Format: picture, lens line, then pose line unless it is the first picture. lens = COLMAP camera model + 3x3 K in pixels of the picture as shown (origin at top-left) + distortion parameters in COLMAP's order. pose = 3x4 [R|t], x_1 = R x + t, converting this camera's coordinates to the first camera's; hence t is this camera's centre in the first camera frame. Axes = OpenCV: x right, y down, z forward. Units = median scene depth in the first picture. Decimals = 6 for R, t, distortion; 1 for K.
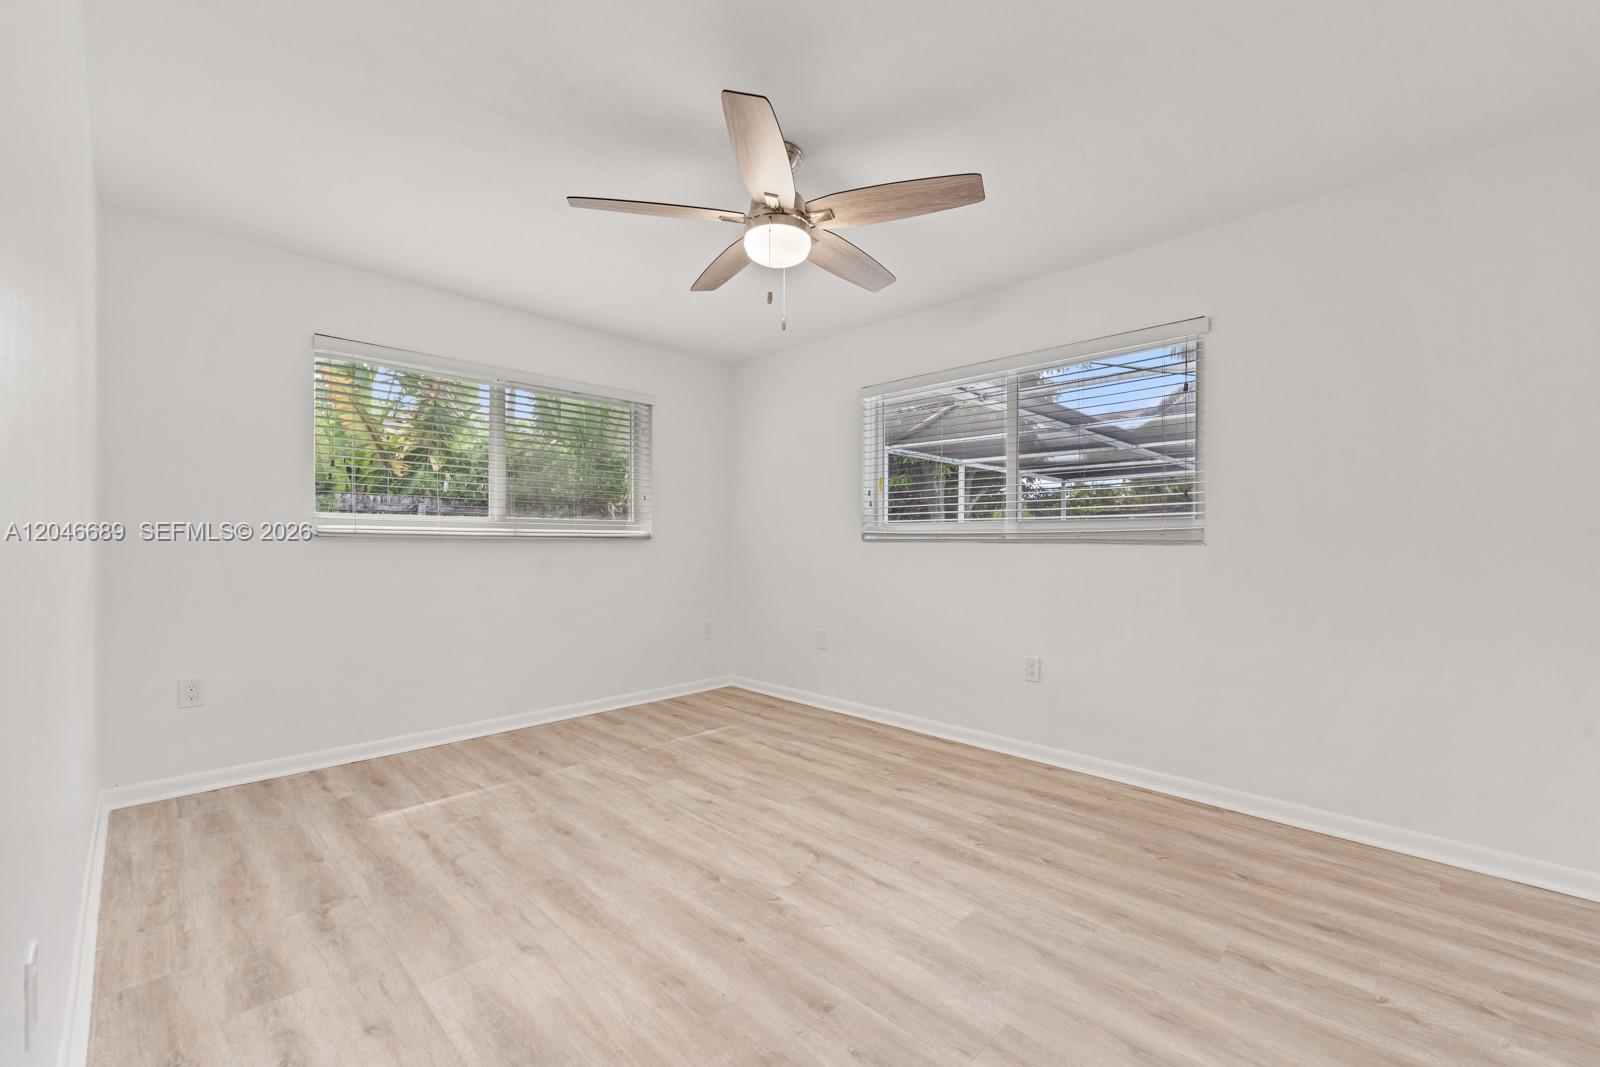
lens RADIAL K [[654.8, 0, 793.2], [0, 654.8, 532.7], [0, 0, 1]] dist [-0.000402, -0.000388]
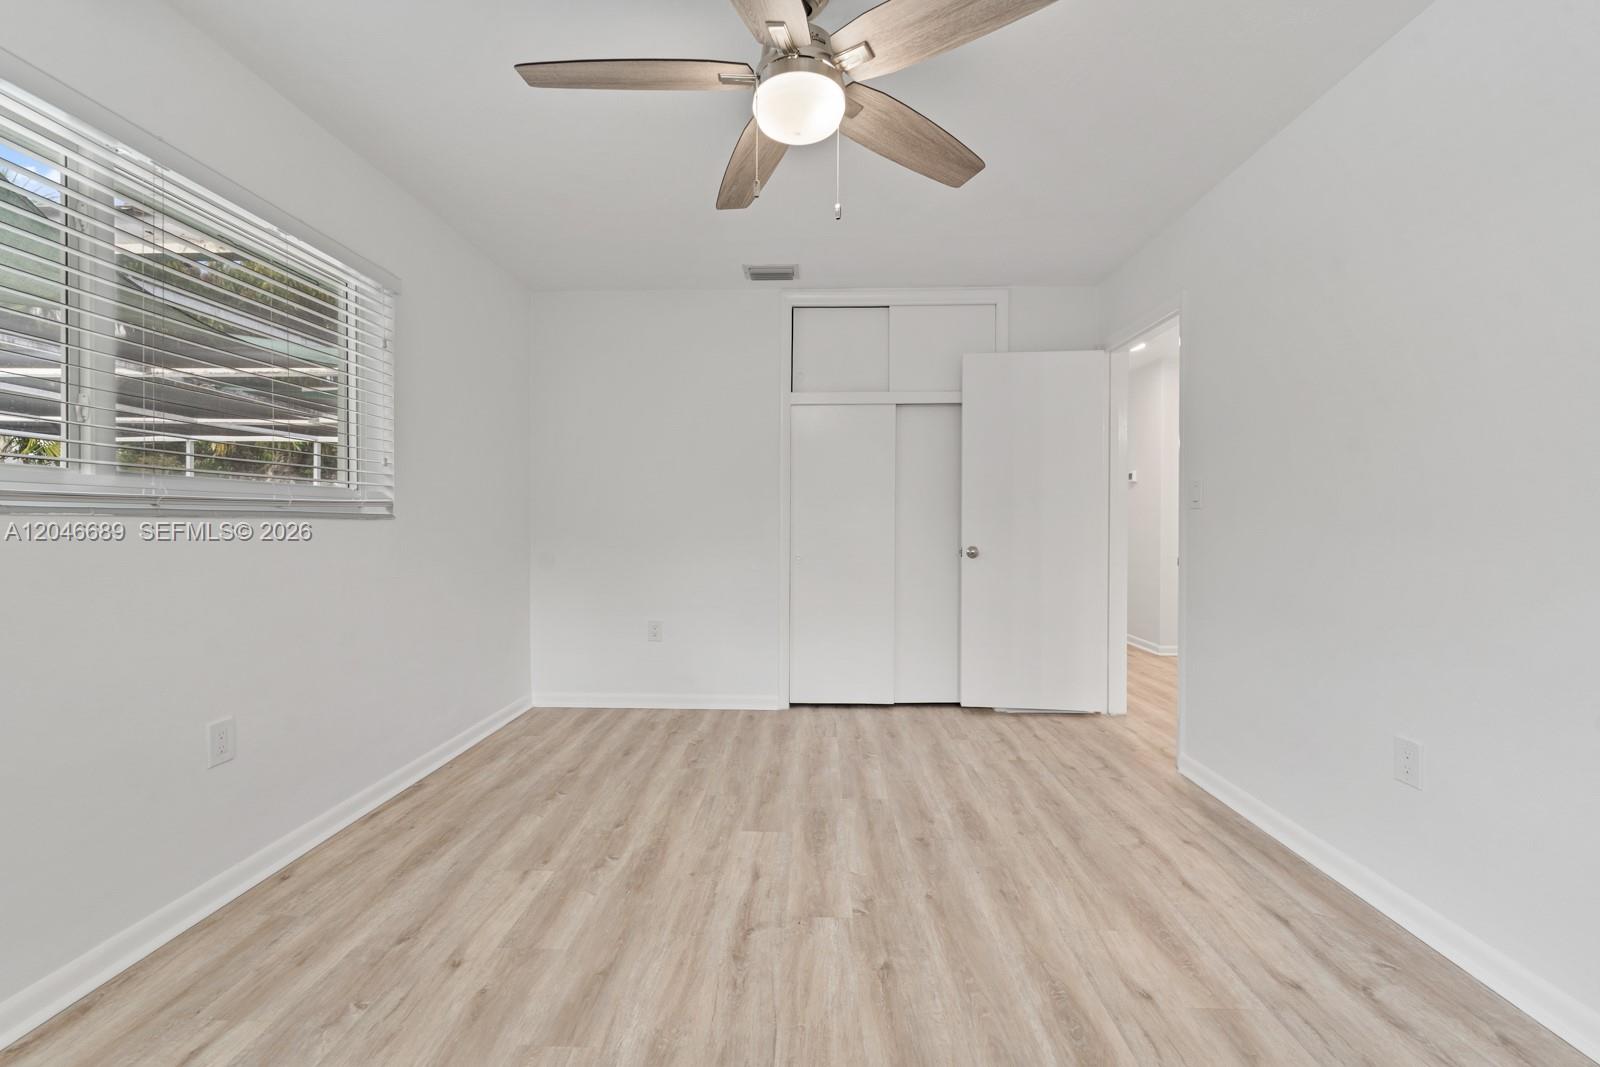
lens RADIAL K [[654.8, 0, 793.2], [0, 654.8, 532.7], [0, 0, 1]] dist [-0.000402, -0.000388]
pose [[-0.678104, -0.018893, 0.734723, -0.566629], [-0.016084, 0.999812, 0.010865, 0.020442], [-0.734790, -0.004449, -0.678281, 1.529076]]
